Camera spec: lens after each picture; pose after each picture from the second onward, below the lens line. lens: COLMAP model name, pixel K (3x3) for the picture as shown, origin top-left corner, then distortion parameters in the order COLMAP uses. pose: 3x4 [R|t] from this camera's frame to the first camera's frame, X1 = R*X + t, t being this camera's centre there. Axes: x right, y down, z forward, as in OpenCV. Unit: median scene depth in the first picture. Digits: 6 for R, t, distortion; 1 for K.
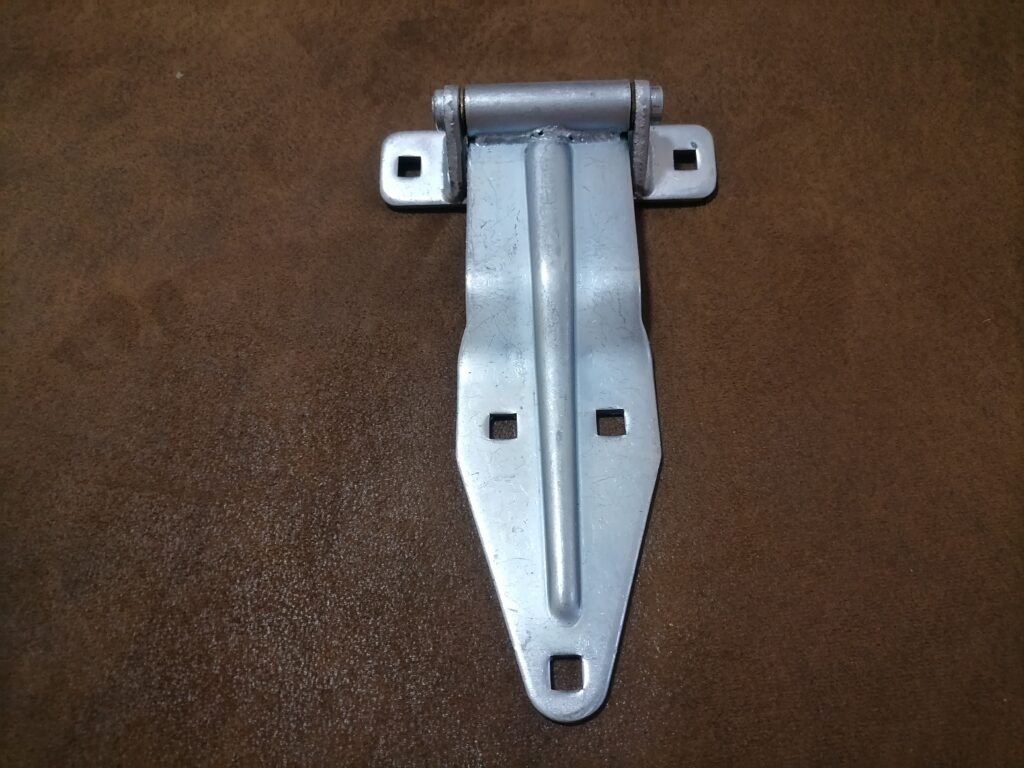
lens RADIAL K [[810.0, 0, 511.9], [0, 810.0, 388.6], [0, 0, 1]] dist [0.000274, -0.002985]
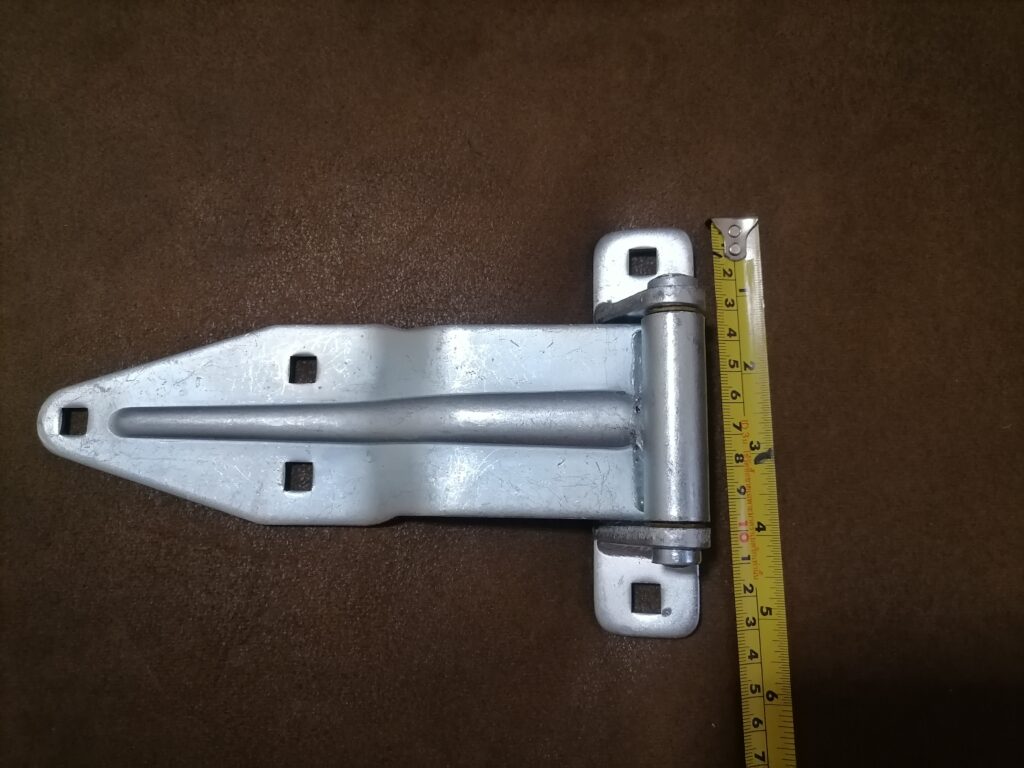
lens RADIAL K [[810.0, 0, 511.9], [0, 810.0, 388.6], [0, 0, 1]] dist [0.000274, -0.002985]
pose [[-0.021367, 0.993116, -0.115168, 0.120347], [-0.861254, 0.040217, 0.506580, -0.671638], [0.507725, 0.110013, 0.854466, 0.265725]]
